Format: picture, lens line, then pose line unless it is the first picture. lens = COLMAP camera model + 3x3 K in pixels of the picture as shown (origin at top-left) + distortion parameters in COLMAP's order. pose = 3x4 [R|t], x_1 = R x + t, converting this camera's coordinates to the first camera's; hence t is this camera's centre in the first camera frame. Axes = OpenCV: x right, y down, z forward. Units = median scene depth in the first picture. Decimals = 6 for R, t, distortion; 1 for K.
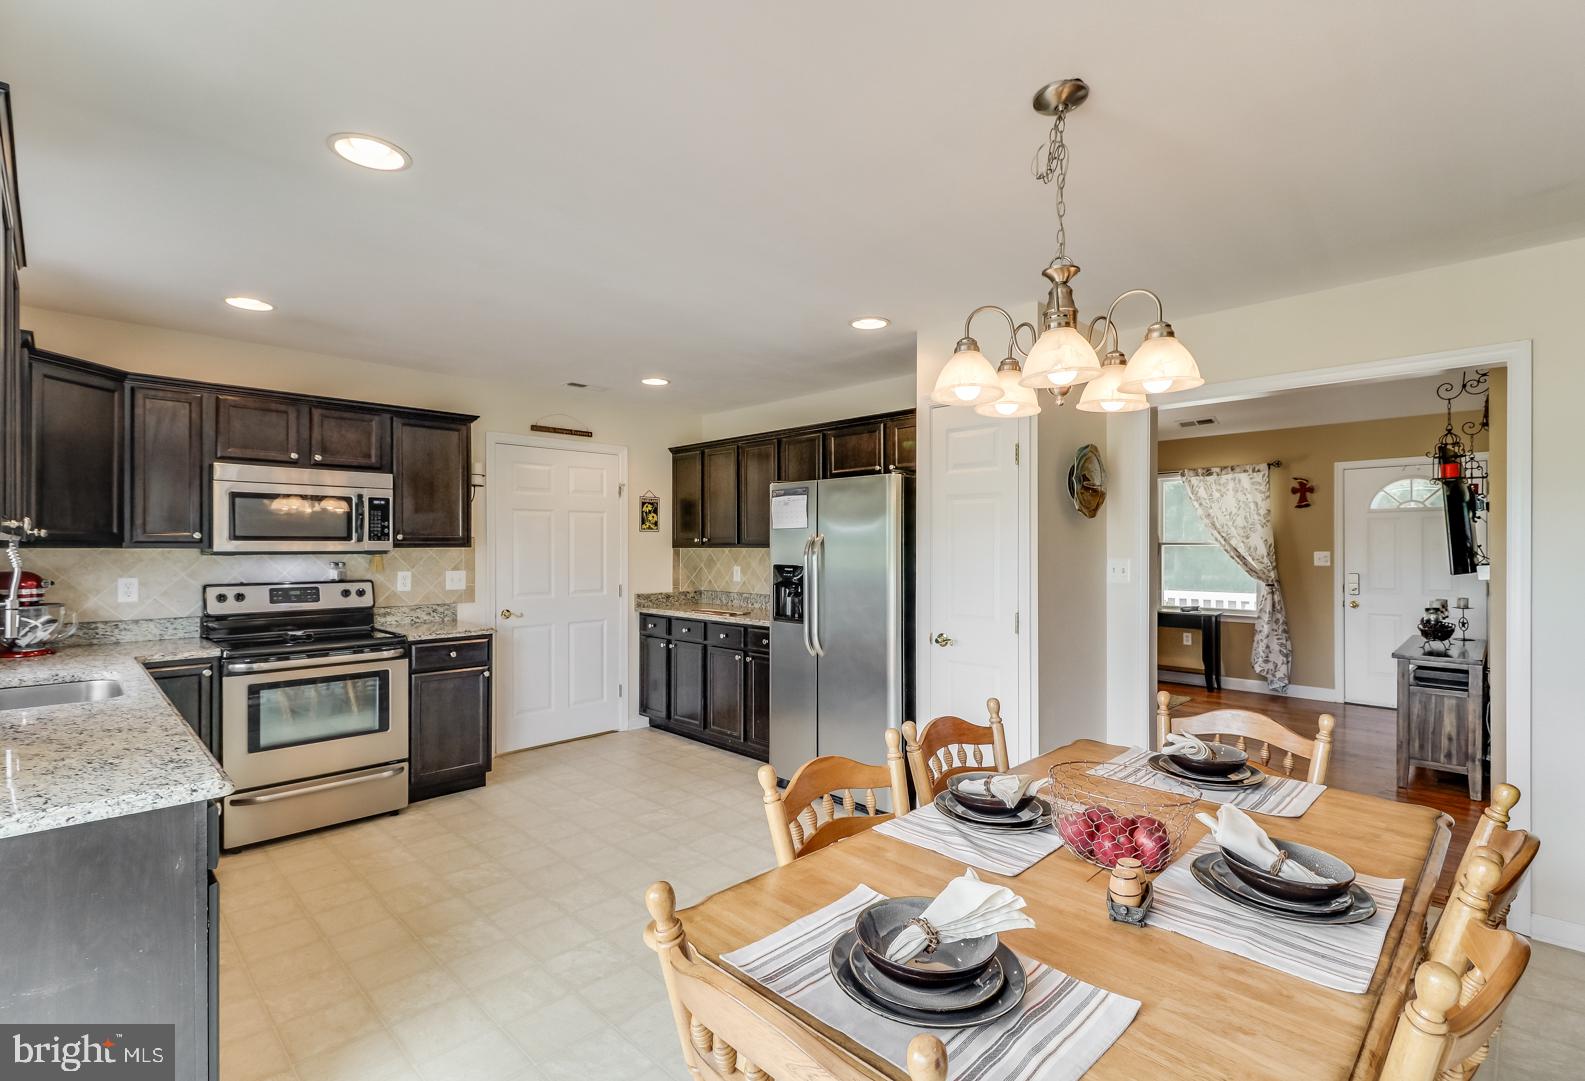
lens RADIAL K [[737.7, 0, 800.1], [0, 737.7, 545.4], [0, 0, 1]] dist [0.033489, -0.021486]
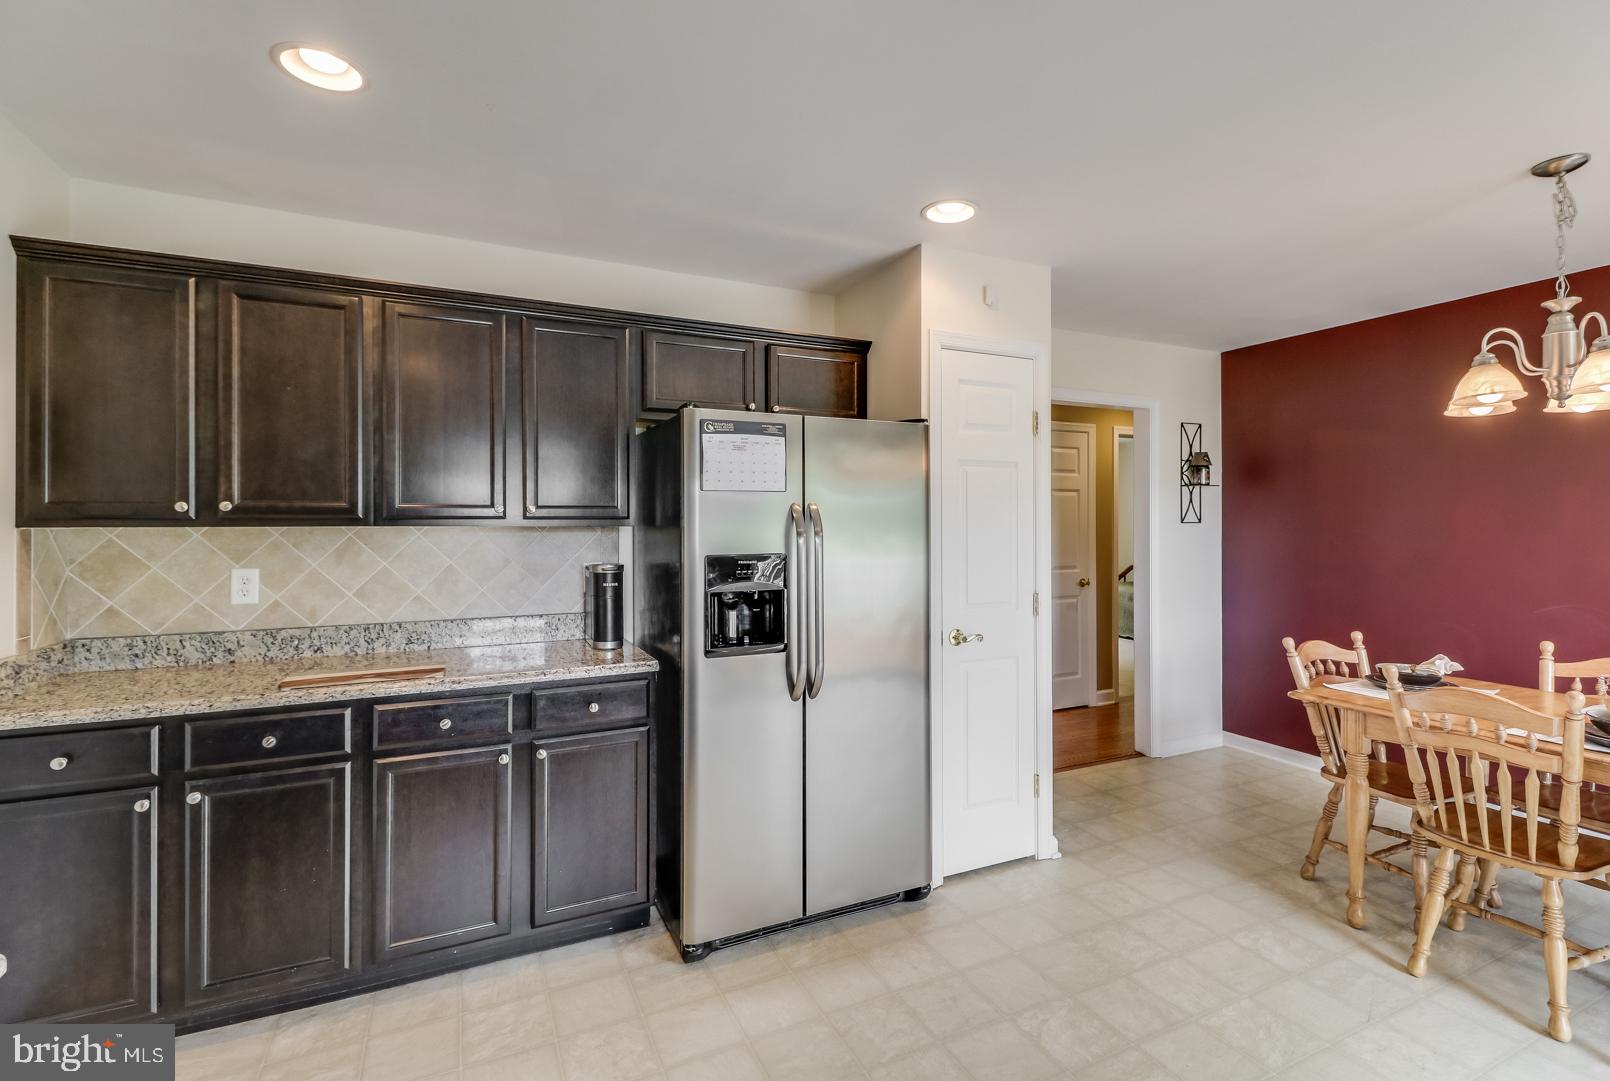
lens RADIAL K [[735.1, 0, 808.0], [0, 735.1, 520.4], [0, 0, 1]] dist [0.001842, -0.000154]
pose [[0.321138, 0.006079, 0.947013, -0.551083], [-0.001032, 0.999981, -0.006069, 0.003111], [-0.947032, 0.000972, 0.321138, 0.787052]]
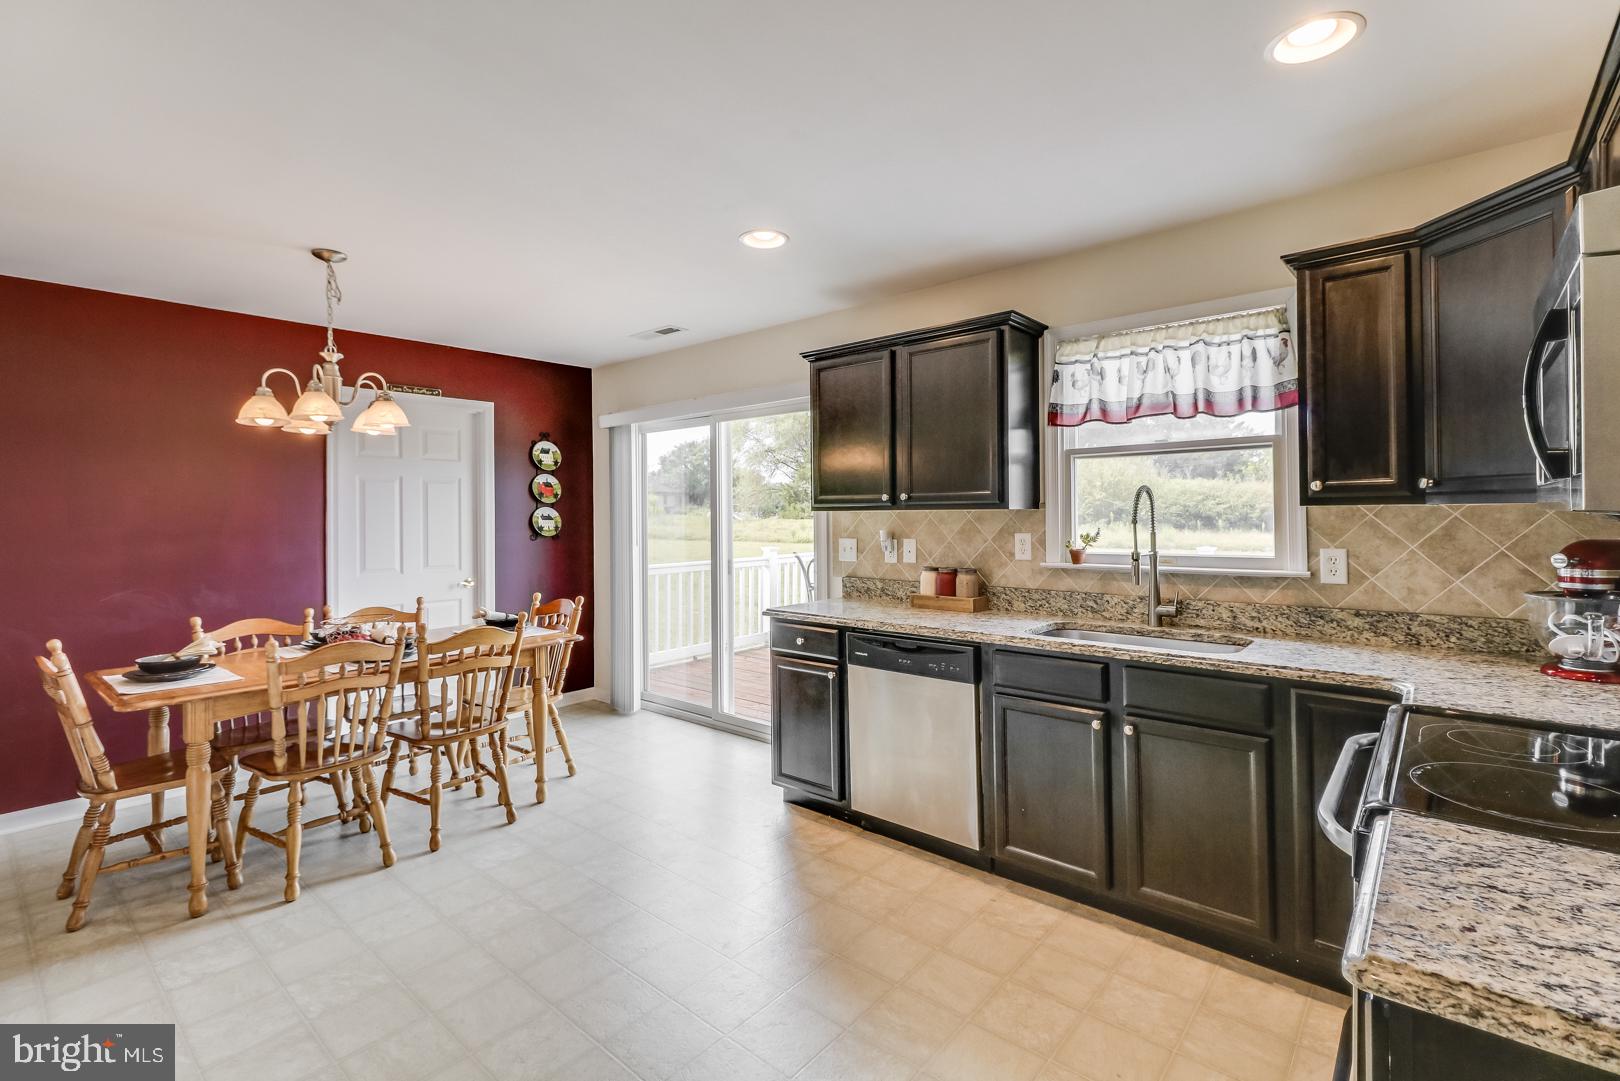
lens RADIAL K [[732.9, 0, 815.8], [0, 732.9, 511.5], [0, 0, 1]] dist [-0.000462, -0.000685]
pose [[-0.997396, 0.010667, -0.071323, -0.286316], [0.010760, 0.999942, -0.000930, 0.003652], [0.071309, -0.001695, -0.997453, 1.227242]]
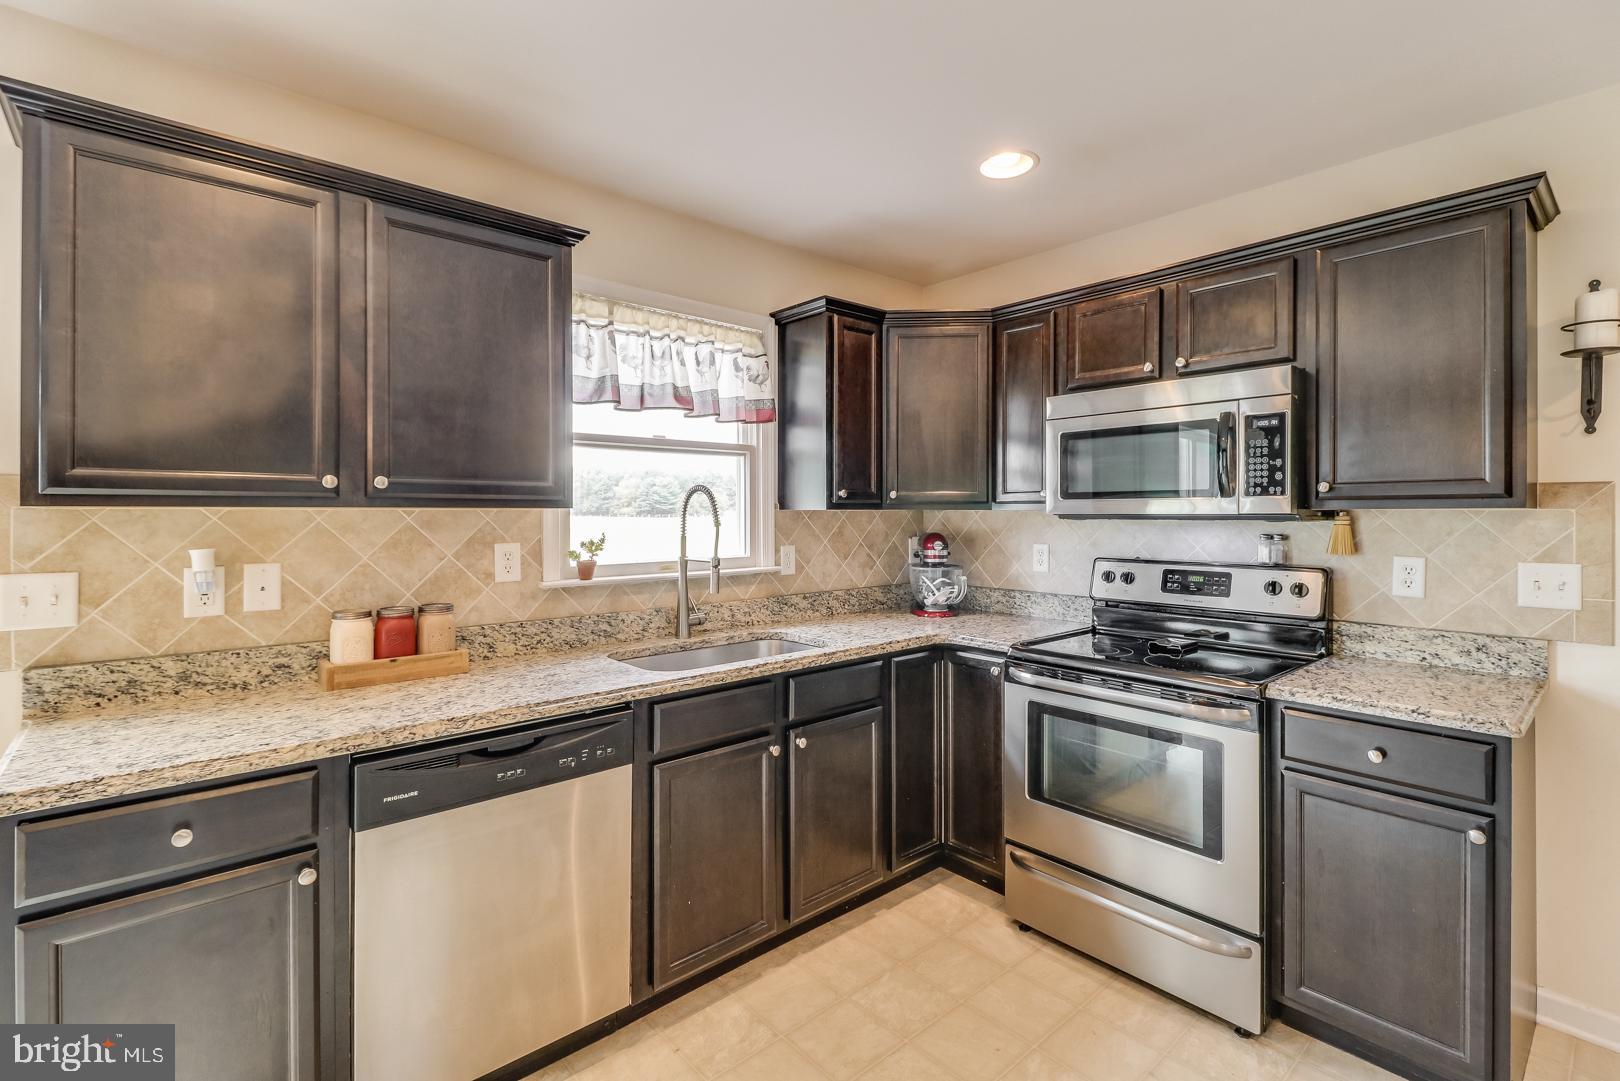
lens RADIAL K [[732.9, 0, 815.8], [0, 732.9, 511.5], [0, 0, 1]] dist [-0.000462, -0.000685]
pose [[-0.061515, -0.000585, -0.998106, -0.024424], [0.000352, 1.000000, -0.000608, 0.005283], [0.998106, -0.000389, -0.061514, 0.709241]]
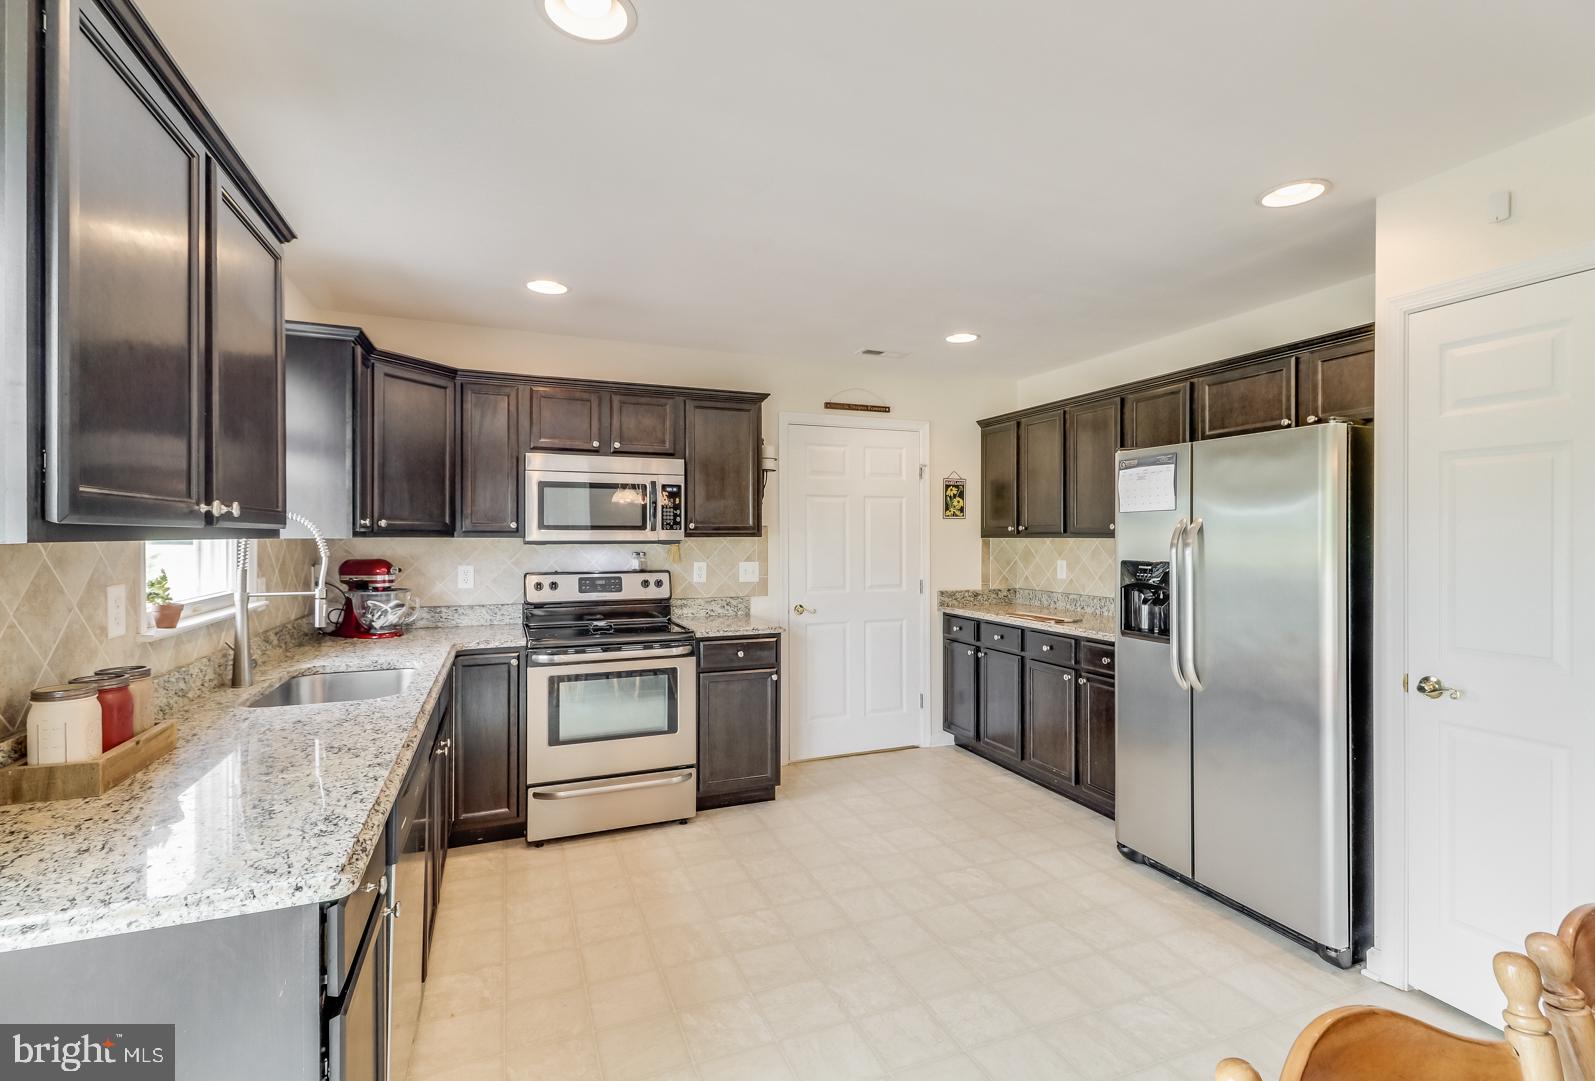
lens RADIAL K [[737.7, 0, 805.6], [0, 737.7, 537.3], [0, 0, 1]] dist [0.014528, -0.000291]
pose [[0.921047, 0.000412, -0.389450, -0.040224], [0.000572, 0.999997, 0.002411, 0.000906], [0.389450, -0.002443, 0.921044, 0.196654]]
